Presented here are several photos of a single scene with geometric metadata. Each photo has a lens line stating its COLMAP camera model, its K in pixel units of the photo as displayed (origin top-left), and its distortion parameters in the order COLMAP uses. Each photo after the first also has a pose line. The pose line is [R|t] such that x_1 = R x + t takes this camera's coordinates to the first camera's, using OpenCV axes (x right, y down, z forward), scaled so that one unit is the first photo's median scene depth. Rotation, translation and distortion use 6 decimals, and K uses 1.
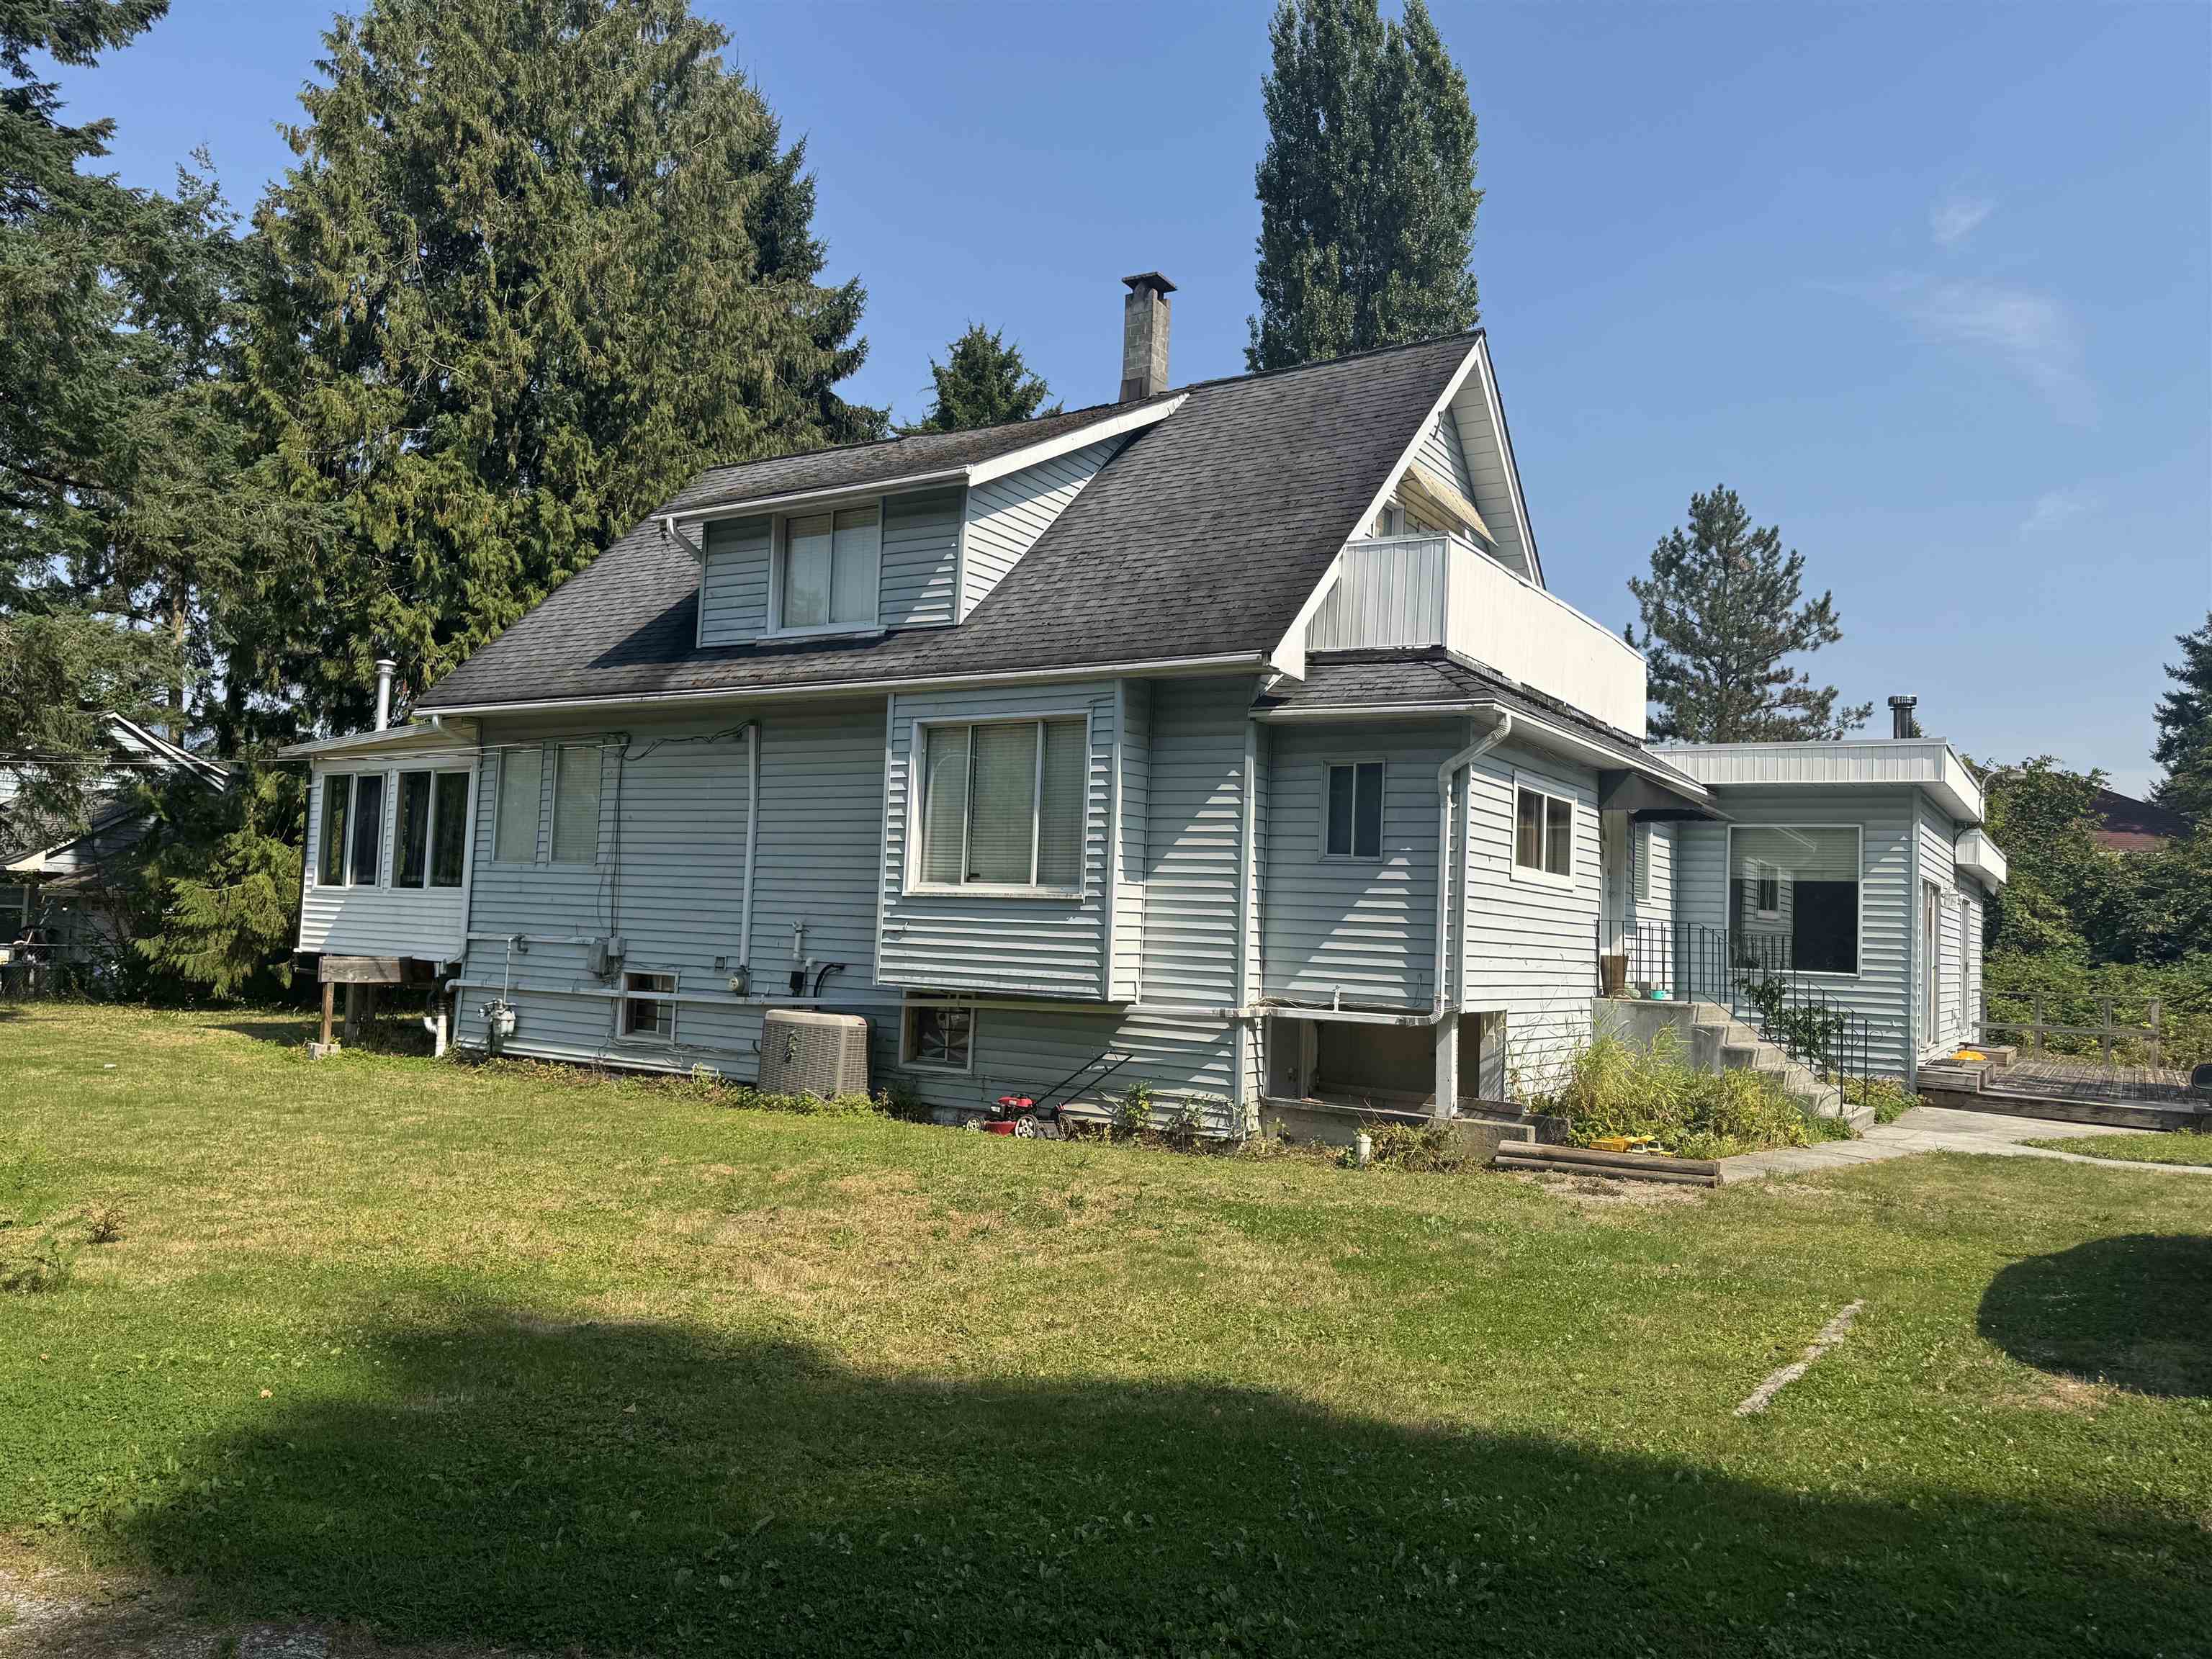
lens RADIAL K [[1528.2, 0, 1128.4], [0, 1528.2, 825.0], [0, 0, 1]] dist [0.025866, -0.007665]
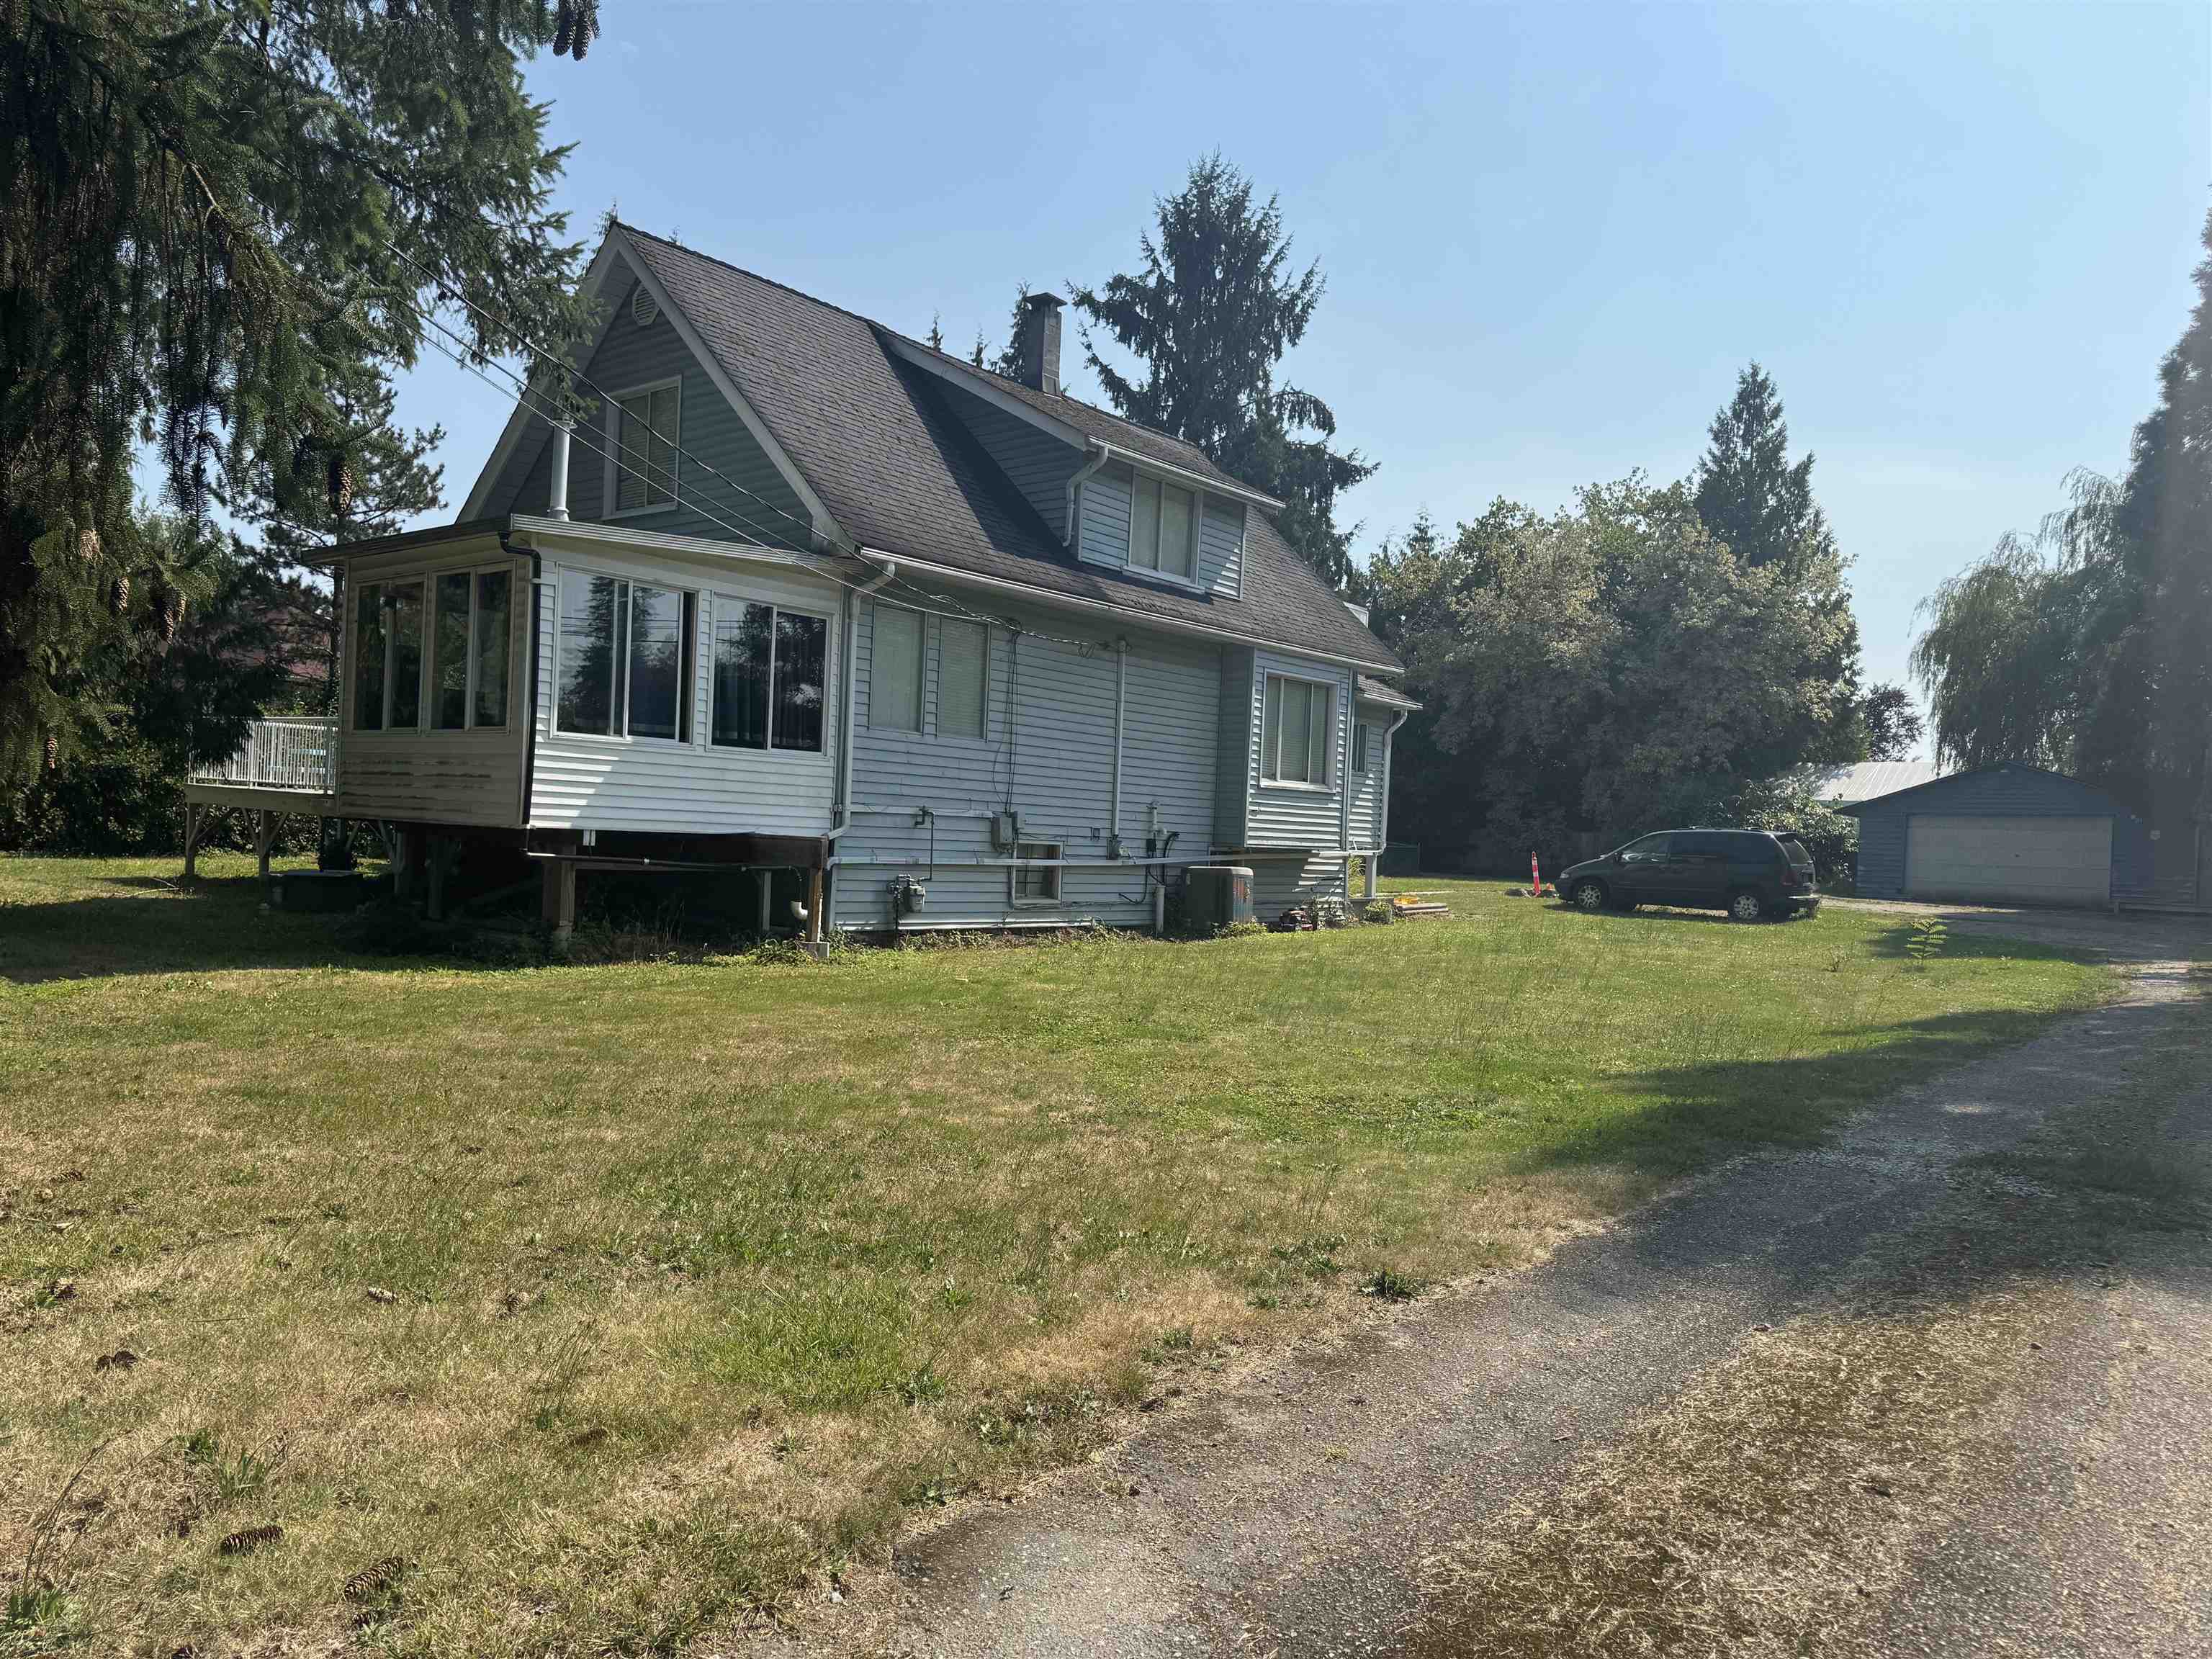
lens RADIAL K [[1528.2, 0, 1104.1], [0, 1528.2, 834.6], [0, 0, 1]] dist [0.025866, -0.007665]
pose [[0.145769, -0.031890, 0.988805, -1.367568], [-0.104417, 0.993402, 0.047432, 0.031008], [-0.983793, -0.110162, 0.141477, 0.767099]]
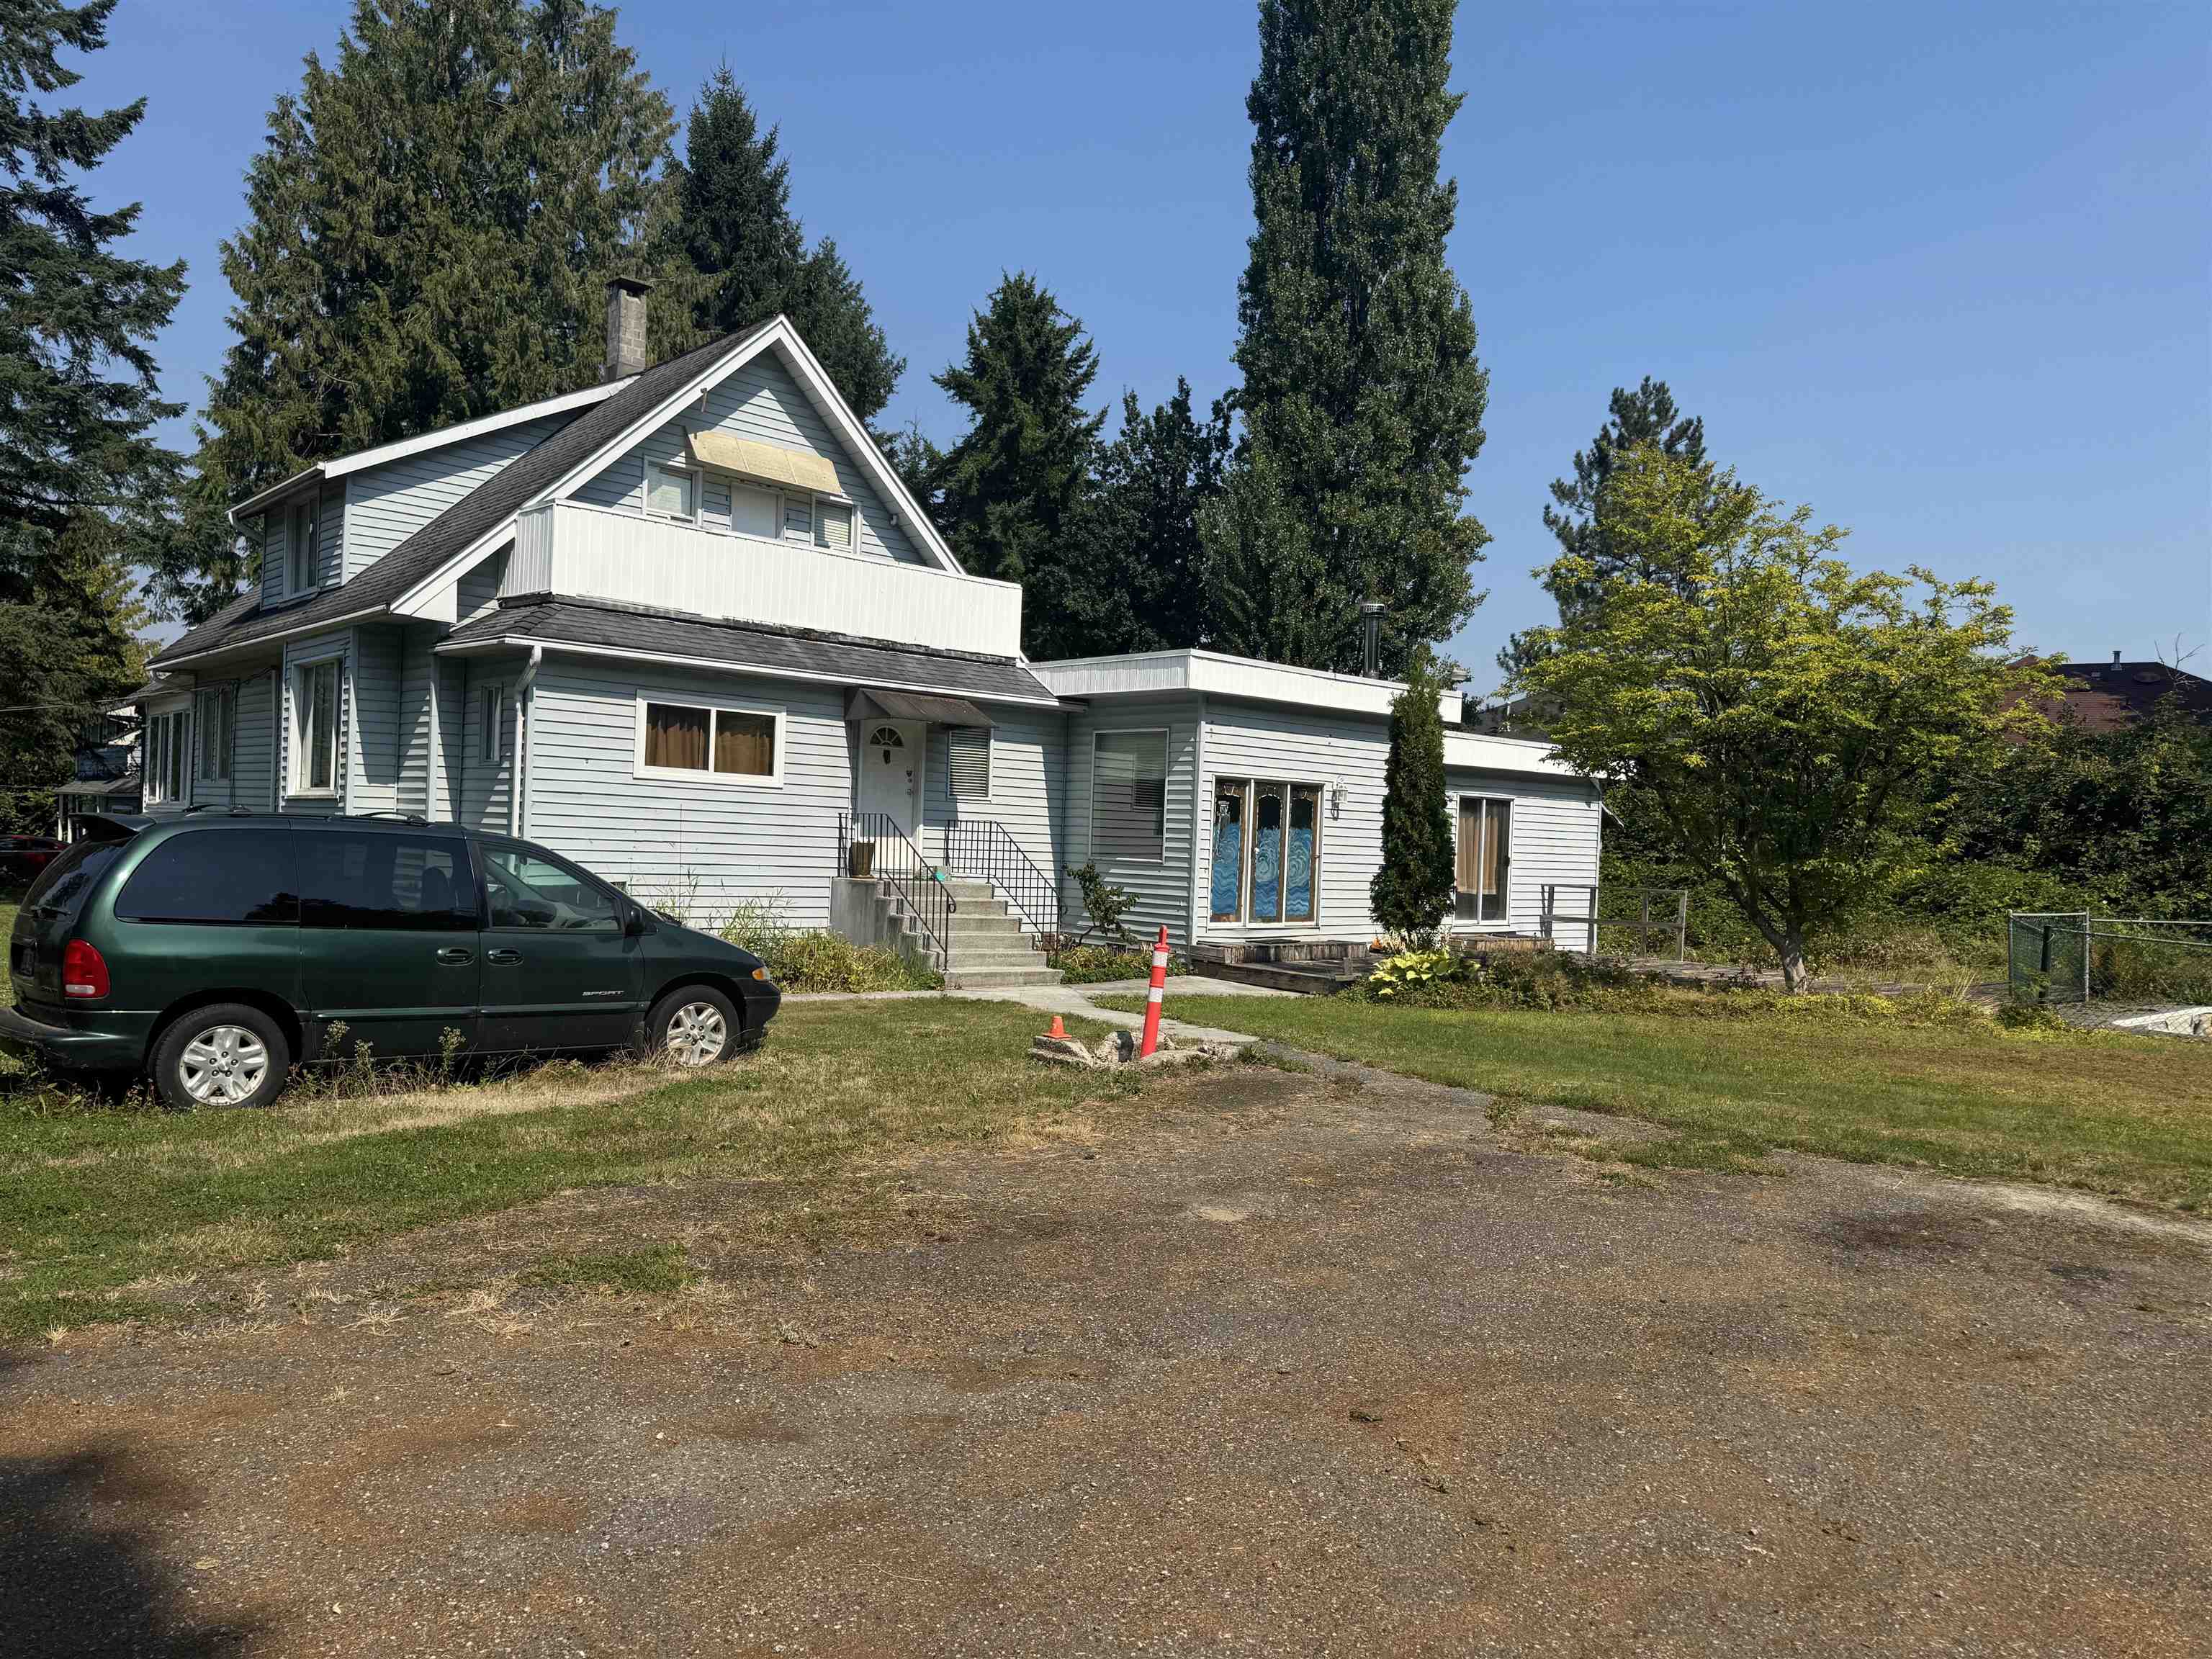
lens RADIAL K [[1528.2, 0, 1097.2], [0, 1528.2, 825.0], [0, 0, 1]] dist [0.025866, -0.007665]
pose [[0.963175, -0.003721, -0.268849, 0.723594], [0.017138, 0.998721, 0.047577, 0.015889], [0.268328, -0.050433, 0.962007, -0.067960]]
